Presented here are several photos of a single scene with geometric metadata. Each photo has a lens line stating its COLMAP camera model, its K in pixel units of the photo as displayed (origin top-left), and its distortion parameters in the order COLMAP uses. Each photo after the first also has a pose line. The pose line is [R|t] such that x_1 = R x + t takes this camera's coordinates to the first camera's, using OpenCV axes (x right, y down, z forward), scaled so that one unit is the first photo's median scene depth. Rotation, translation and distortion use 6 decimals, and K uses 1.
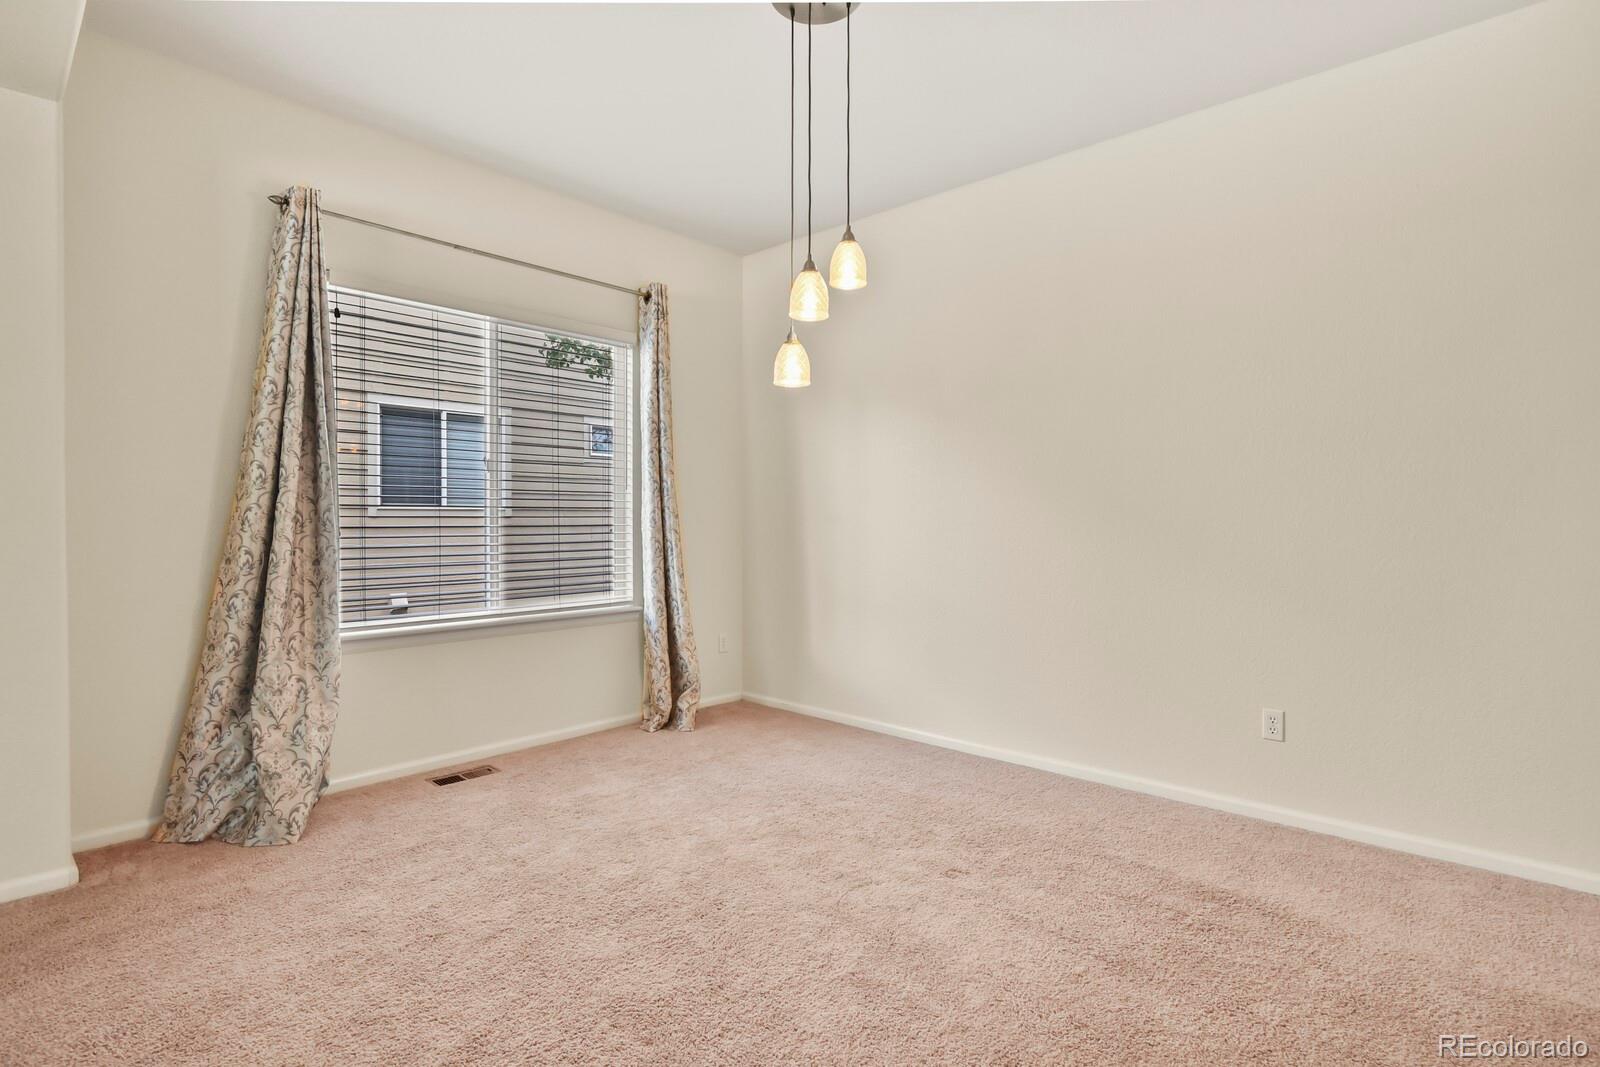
lens RADIAL K [[778.1, 0, 794.0], [0, 778.1, 534.4], [0, 0, 1]] dist [-0.008869, -0.004974]
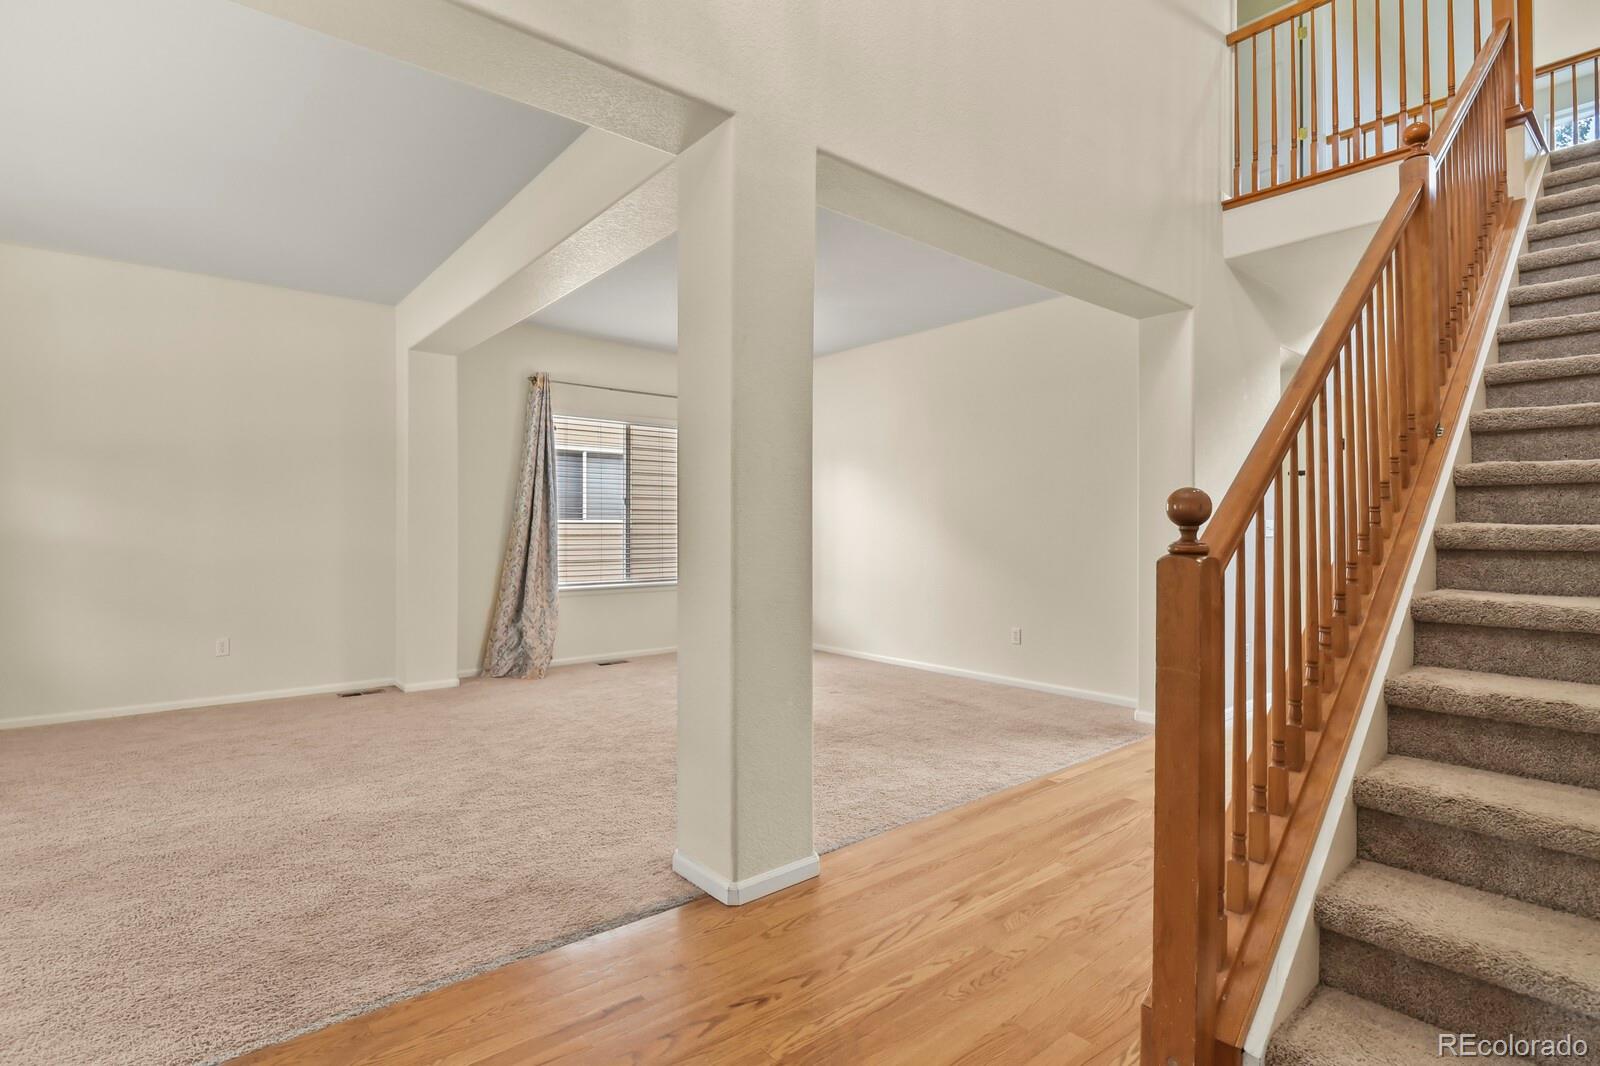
lens RADIAL K [[778.1, 0, 804.1], [0, 778.1, 527.4], [0, 0, 1]] dist [-0.008869, -0.004974]
pose [[0.992750, -0.000699, -0.120192, 0.330779], [-0.001397, 0.999848, -0.017357, 0.007786], [0.120186, 0.017399, 0.992599, -1.028863]]
